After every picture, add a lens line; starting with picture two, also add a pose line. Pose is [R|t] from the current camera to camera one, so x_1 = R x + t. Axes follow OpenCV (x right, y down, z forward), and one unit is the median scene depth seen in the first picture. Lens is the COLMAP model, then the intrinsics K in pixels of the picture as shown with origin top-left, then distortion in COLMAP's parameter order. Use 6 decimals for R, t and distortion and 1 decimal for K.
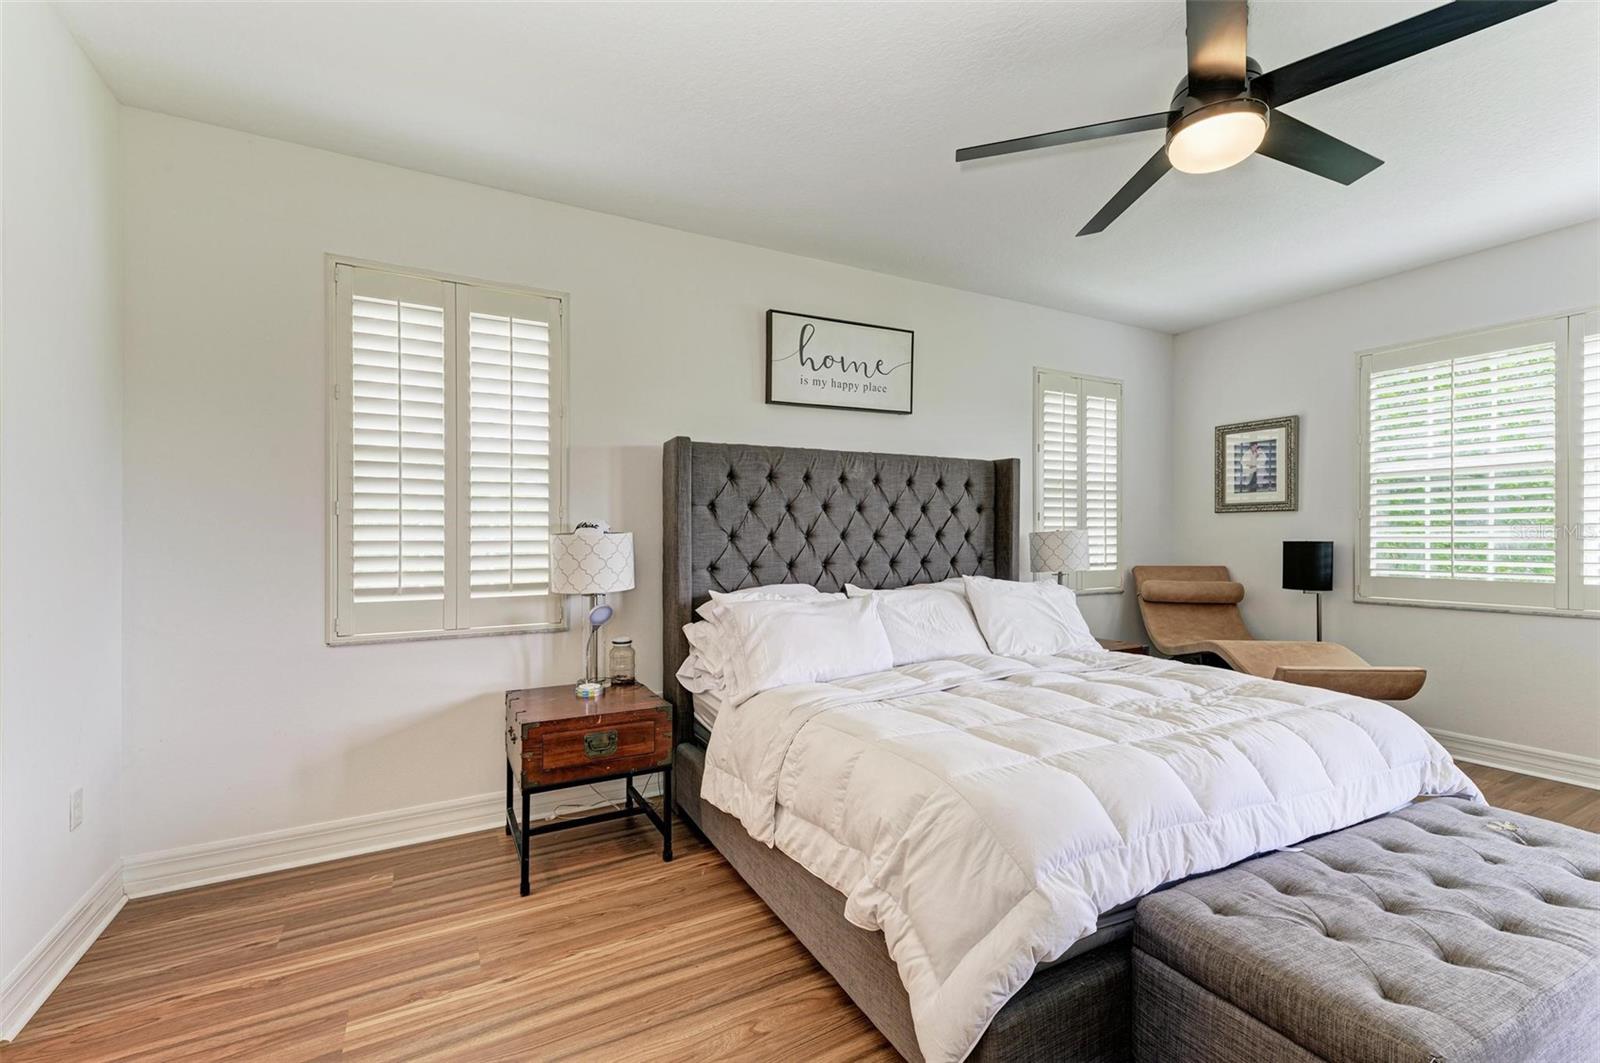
lens RADIAL K [[701.0, 0, 804.3], [0, 701.0, 535.1], [0, 0, 1]] dist [0.004390, 0.000237]
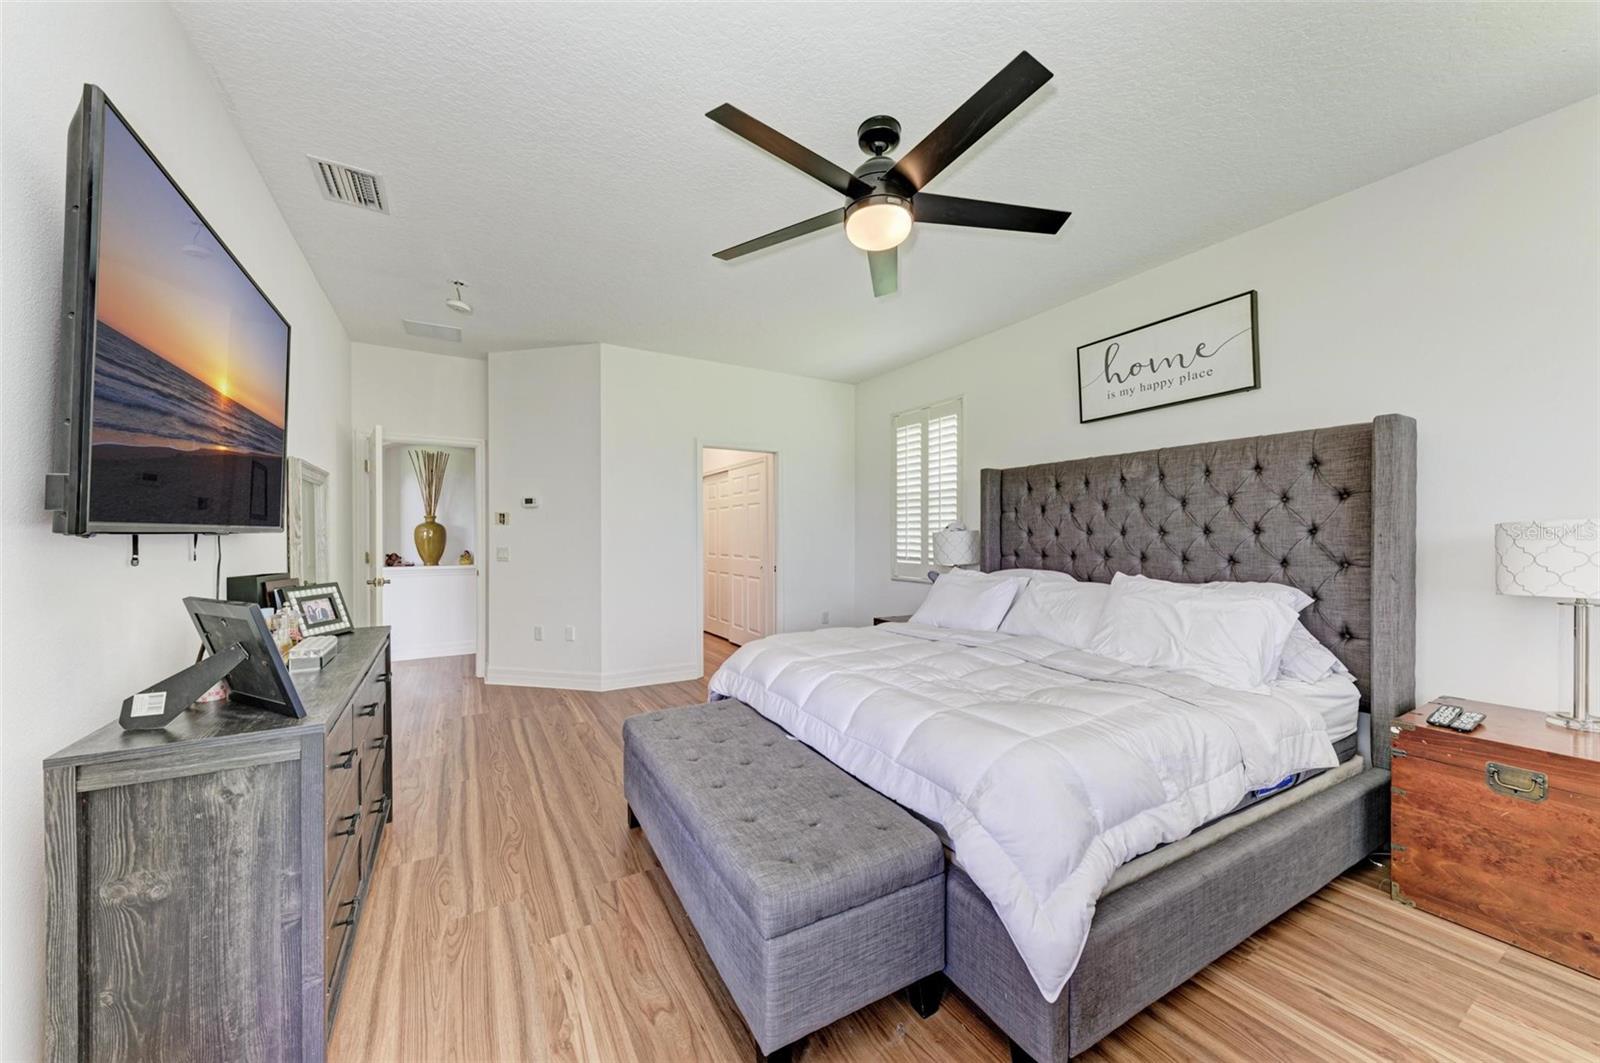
lens RADIAL K [[580.4, 0, 803.4], [0, 580.4, 532.5], [0, 0, 1]] dist [0.000411, -0.000048]
pose [[0.023237, 0.000250, -0.999730, 0.928178], [0.012536, 0.999921, 0.000541, -0.004741], [0.999651, -0.012545, 0.023232, 0.477325]]
